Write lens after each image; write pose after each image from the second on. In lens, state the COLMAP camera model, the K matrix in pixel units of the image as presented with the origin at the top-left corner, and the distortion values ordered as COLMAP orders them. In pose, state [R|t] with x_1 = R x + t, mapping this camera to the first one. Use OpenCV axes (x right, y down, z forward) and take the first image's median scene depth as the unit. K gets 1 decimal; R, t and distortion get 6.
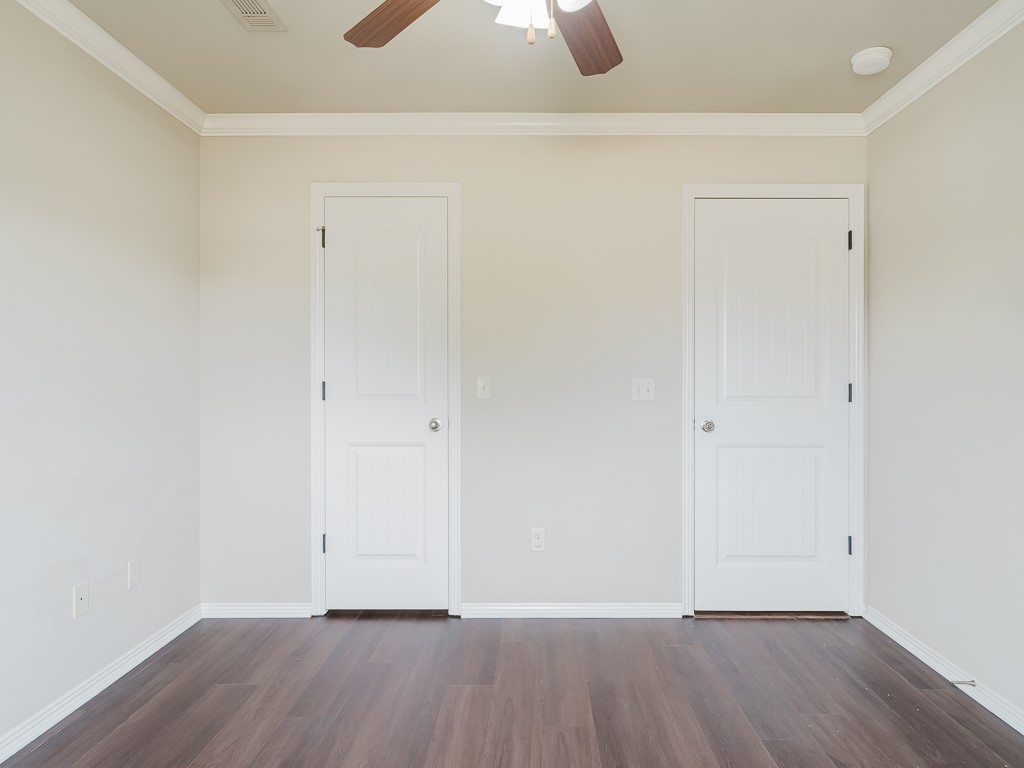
lens RADIAL K [[600.7, 0, 514.9], [0, 600.7, 378.8], [0, 0, 1]] dist [-0.000617, 0.002275]
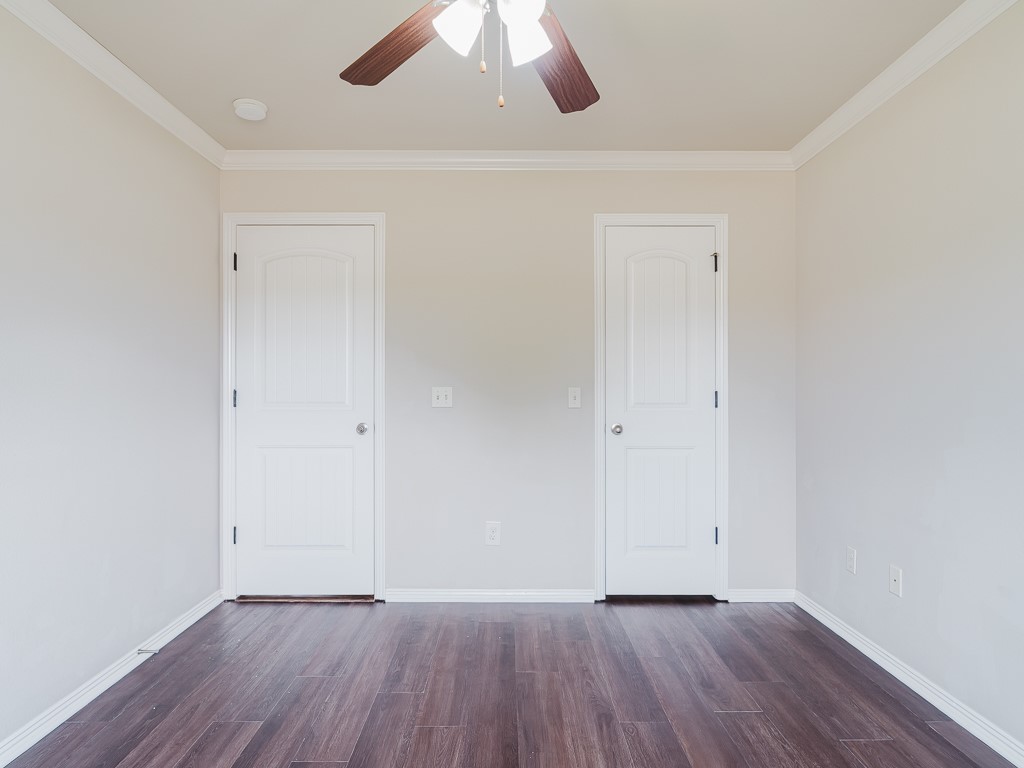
lens RADIAL K [[539.3, 0, 512.0], [0, 539.3, 384.0], [0, 0, 1]] dist [-0.001383, -0.000432]
pose [[0.999996, -0.000140, 0.002916, 0.135460], [0.000159, 0.999977, -0.006707, 0.000196], [-0.002915, 0.006708, 0.999973, -0.002582]]
